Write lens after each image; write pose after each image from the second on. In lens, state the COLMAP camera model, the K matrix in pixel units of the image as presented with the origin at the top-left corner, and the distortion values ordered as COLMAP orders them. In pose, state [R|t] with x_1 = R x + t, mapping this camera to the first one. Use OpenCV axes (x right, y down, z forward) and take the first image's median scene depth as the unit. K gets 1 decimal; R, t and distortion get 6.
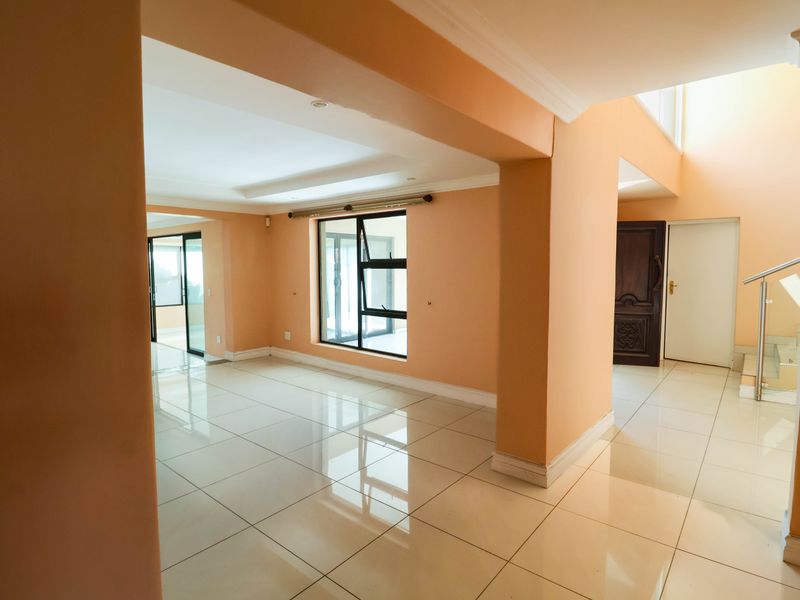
lens RADIAL K [[430.6, 0, 398.8], [0, 430.6, 291.7], [0, 0, 1]] dist [-0.001188, -0.000327]
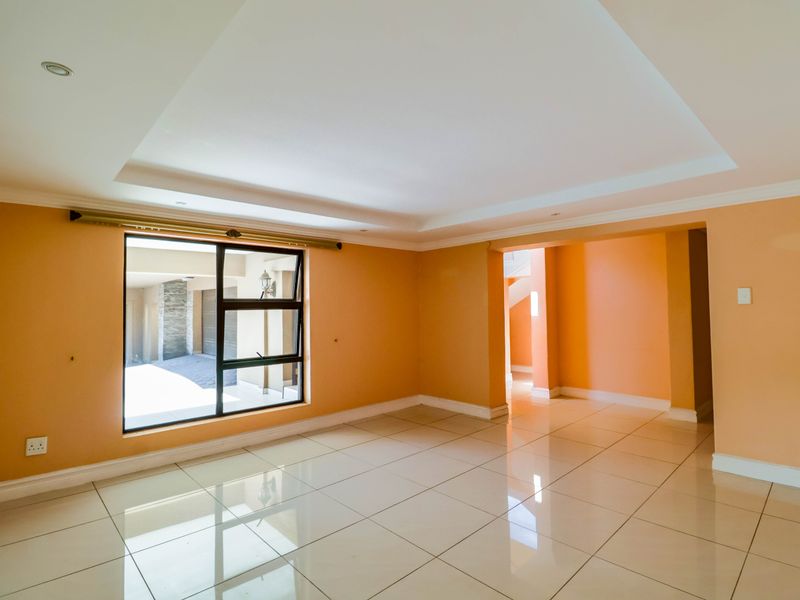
lens RADIAL K [[421.0, 0, 404.7], [0, 421.0, 296.3], [0, 0, 1]] dist [-0.013712, -0.001216]
pose [[0.106197, 0.028710, 0.993931, -0.808944], [0.073056, 0.996656, -0.036594, -0.026979], [-0.991658, 0.076499, 0.103745, 0.589904]]
